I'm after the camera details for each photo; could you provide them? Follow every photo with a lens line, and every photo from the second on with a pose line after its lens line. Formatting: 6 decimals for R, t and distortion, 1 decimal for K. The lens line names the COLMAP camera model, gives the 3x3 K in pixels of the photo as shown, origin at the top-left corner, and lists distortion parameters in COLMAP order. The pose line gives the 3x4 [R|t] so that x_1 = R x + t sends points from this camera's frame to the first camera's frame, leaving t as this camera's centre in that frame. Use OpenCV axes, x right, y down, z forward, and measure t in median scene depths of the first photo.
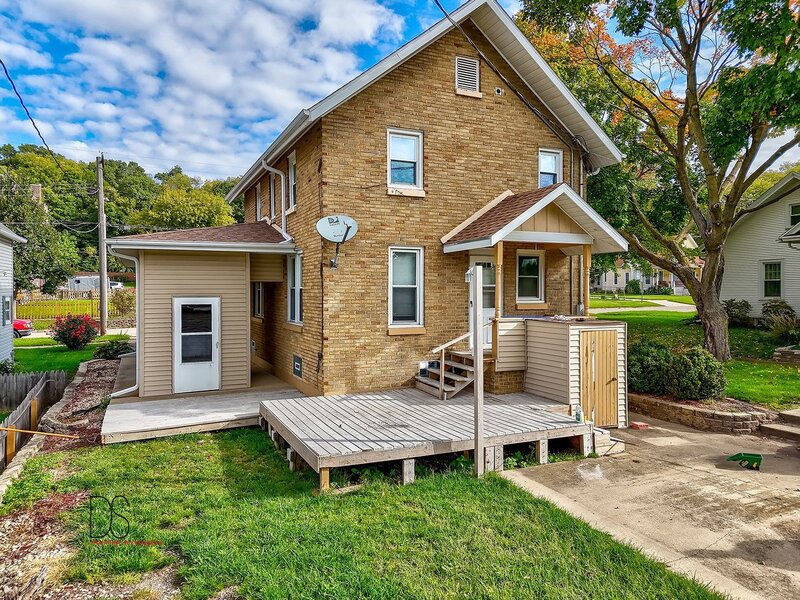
lens RADIAL K [[558.7, 0, 399.0], [0, 558.7, 291.8], [0, 0, 1]] dist [0.079256, -0.035342]
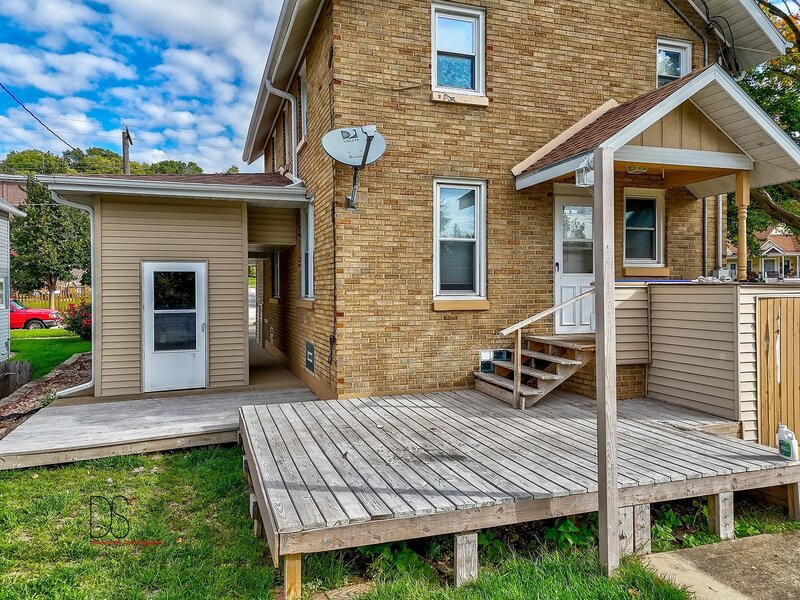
lens RADIAL K [[561.8, 0, 400.9], [0, 561.8, 291.0], [0, 0, 1]] dist [0.055078, -0.001494]
pose [[0.995529, -0.004950, -0.094330, 0.005356], [0.005056, 0.999987, 0.000877, 0.053914], [0.094324, -0.001350, 0.995541, 0.325865]]
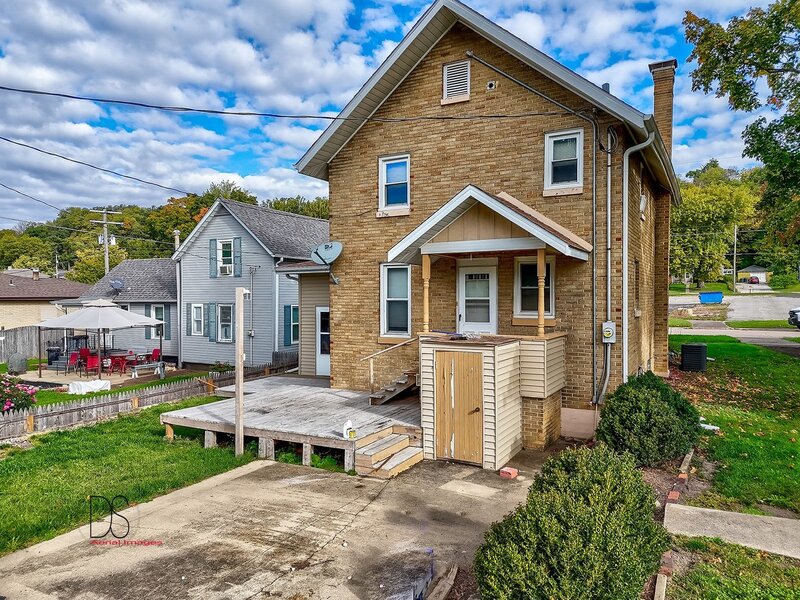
lens RADIAL K [[561.1, 0, 397.9], [0, 561.1, 302.1], [0, 0, 1]] dist [0.076631, -0.040854]
pose [[0.598122, 0.006954, -0.801375, 0.917131], [0.003883, 0.999925, 0.011575, -0.018049], [0.801396, -0.010035, 0.598050, 0.363939]]
